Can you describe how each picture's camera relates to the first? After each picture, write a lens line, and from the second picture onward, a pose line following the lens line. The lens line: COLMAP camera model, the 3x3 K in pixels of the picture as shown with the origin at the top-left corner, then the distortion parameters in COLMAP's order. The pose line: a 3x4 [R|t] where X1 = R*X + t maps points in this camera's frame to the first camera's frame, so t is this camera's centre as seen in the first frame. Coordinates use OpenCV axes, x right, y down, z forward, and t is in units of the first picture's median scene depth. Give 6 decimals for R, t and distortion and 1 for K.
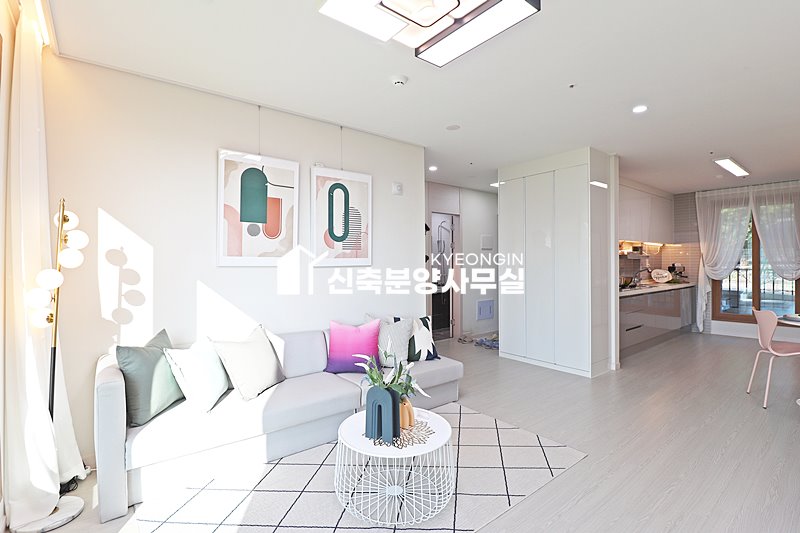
lens RADIAL K [[367.5, 0, 404.3], [0, 367.5, 261.4], [0, 0, 1]] dist [-0.010362, -0.009141]
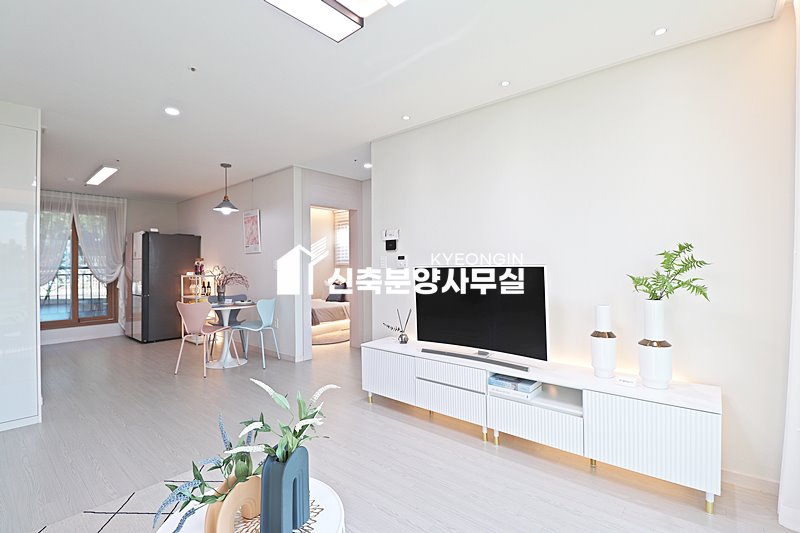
lens RADIAL K [[367.5, 0, 395.4], [0, 367.5, 266.2], [0, 0, 1]] dist [-0.010362, -0.009141]
pose [[-0.188946, -0.000079, 0.981988, -0.217481], [0.007940, 0.999967, 0.001608, 0.004259], [-0.981955, 0.008101, -0.188939, 0.277620]]
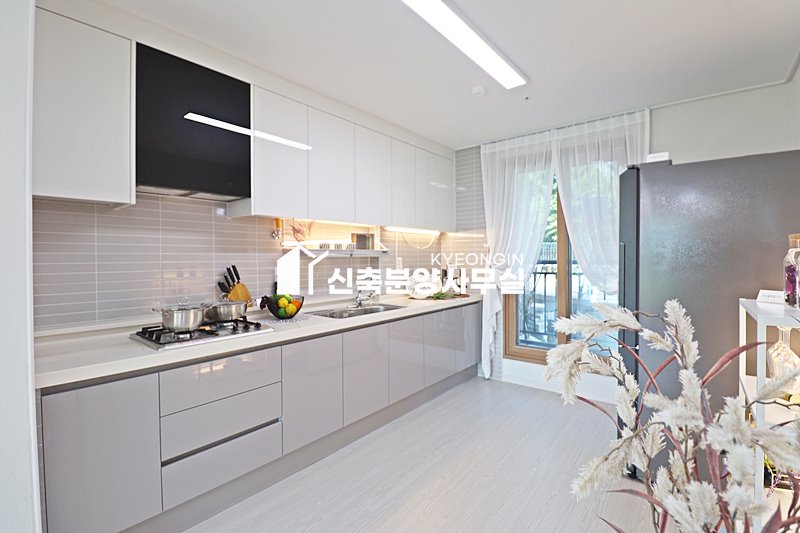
lens RADIAL K [[367.5, 0, 403.3], [0, 367.5, 261.7], [0, 0, 1]] dist [-0.010362, -0.009141]
pose [[0.973010, -0.005991, 0.230684, 0.555639], [0.003577, 0.999934, 0.010884, -0.005259], [-0.230734, -0.009765, 0.972968, 0.454956]]
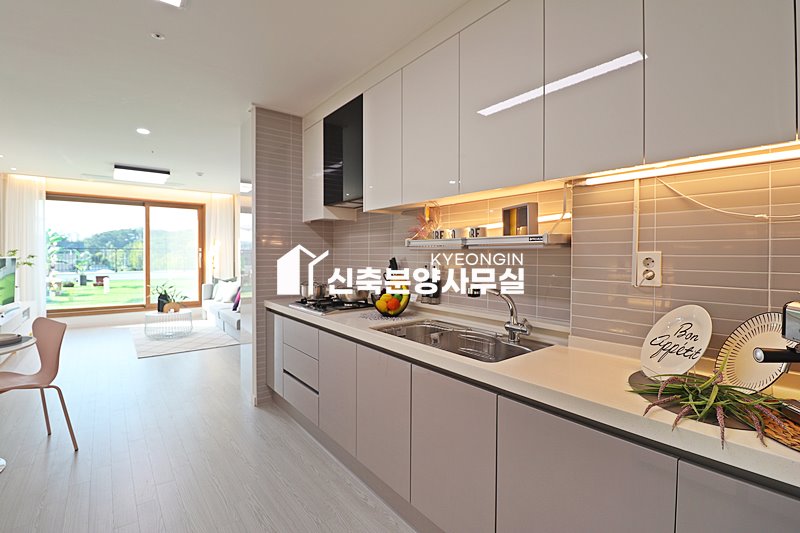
lens RADIAL K [[367.5, 0, 401.6], [0, 367.5, 260.6], [0, 0, 1]] dist [-0.010362, -0.009141]
pose [[0.008876, 0.018376, -0.999792, 0.897623], [-0.004299, 0.999823, 0.018338, -0.002817], [0.999951, 0.004135, 0.008953, 0.884741]]
